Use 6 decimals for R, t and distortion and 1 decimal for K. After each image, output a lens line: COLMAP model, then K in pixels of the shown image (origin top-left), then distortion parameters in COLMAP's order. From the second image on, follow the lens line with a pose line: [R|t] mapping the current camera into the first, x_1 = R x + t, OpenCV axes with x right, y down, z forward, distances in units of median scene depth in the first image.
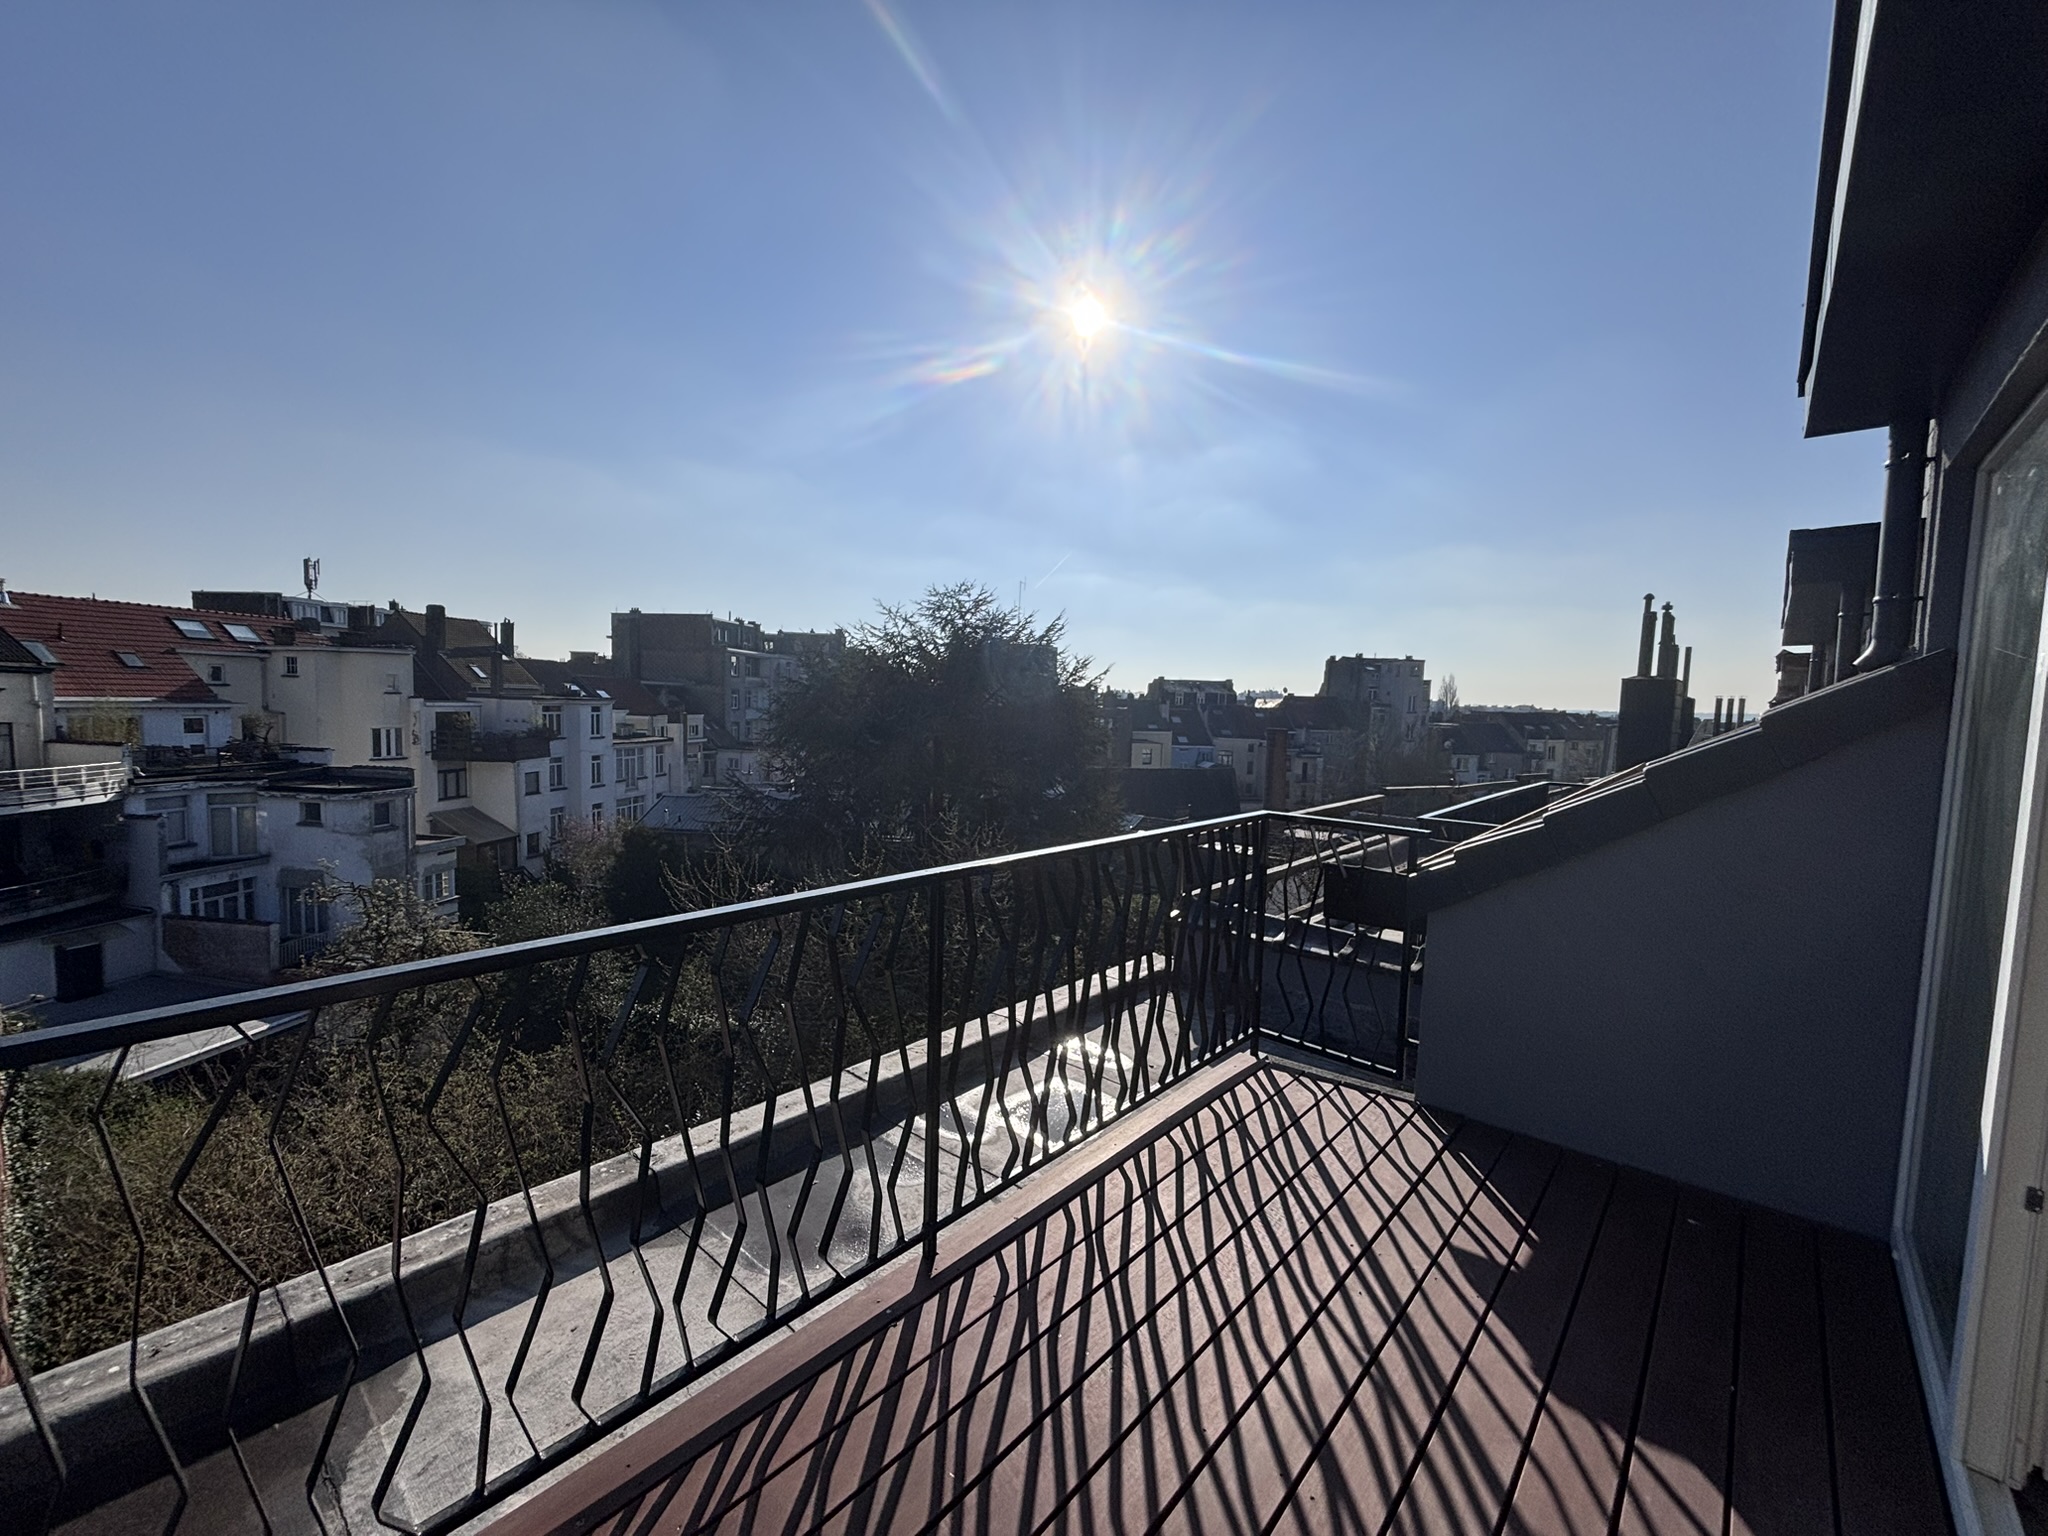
lens RADIAL K [[820.0, 0, 1010.2], [0, 820.0, 764.0], [0, 0, 1]] dist [0.006111, 0.000053]
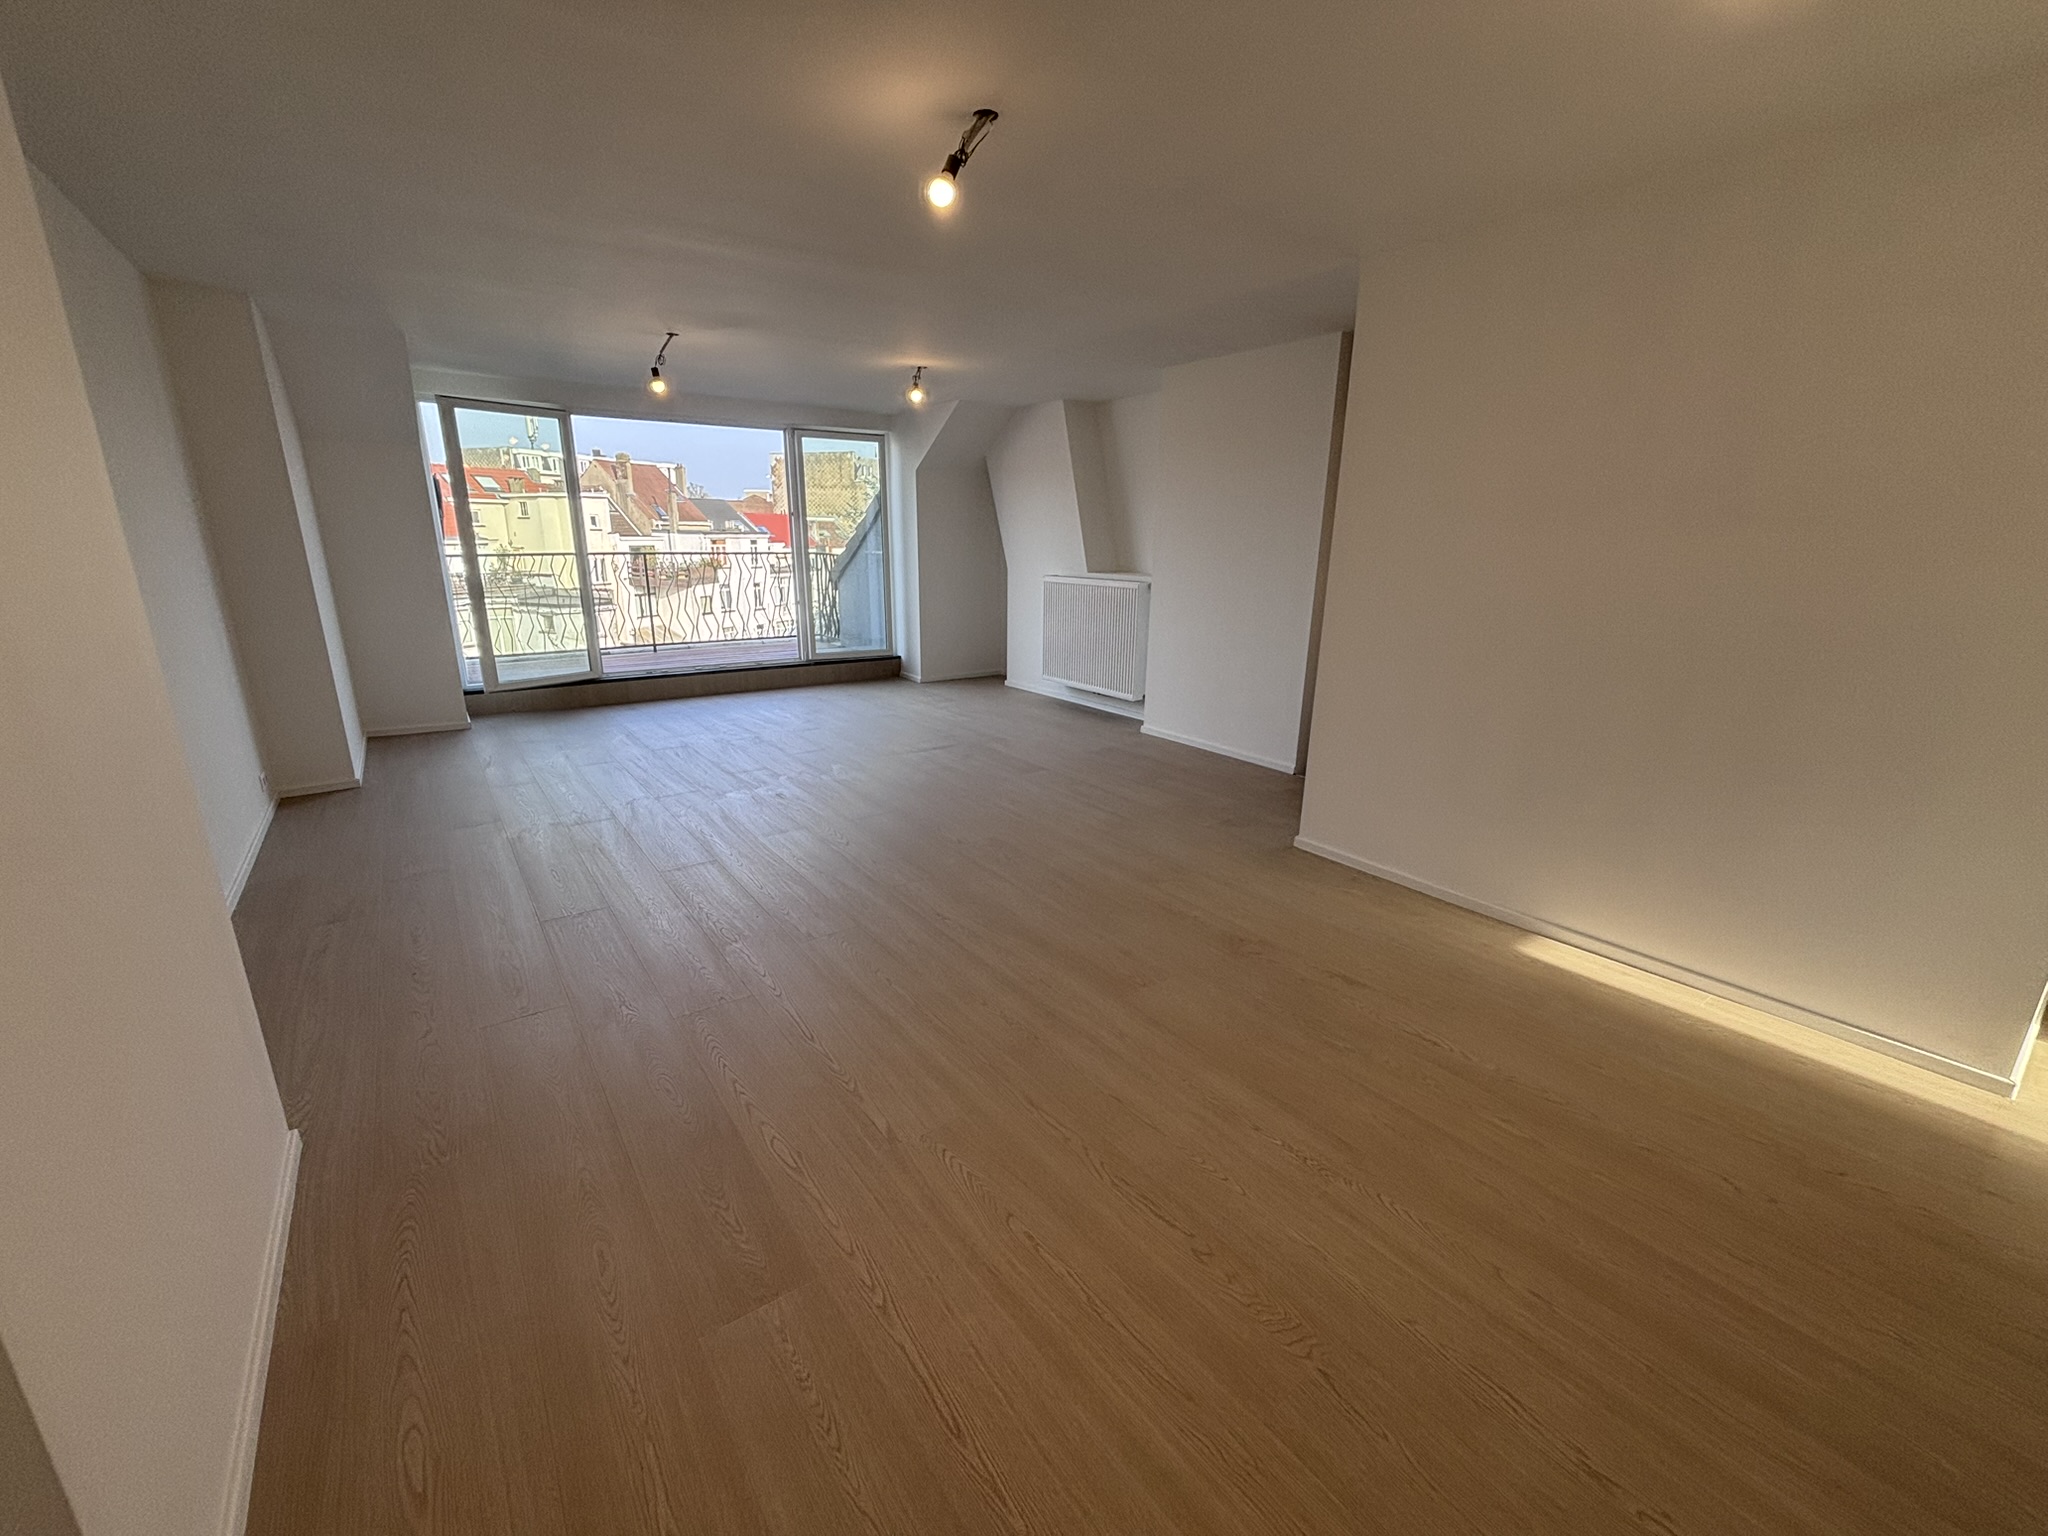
lens RADIAL K [[820.0, 0, 1023.4], [0, 820.0, 780.4], [0, 0, 1]] dist [0.006111, 0.000053]
pose [[0.980994, 0.037351, -0.190412, 0.124968], [0.003949, 0.977253, 0.212040, 0.021154], [0.194000, -0.208761, 0.958531, -0.133992]]
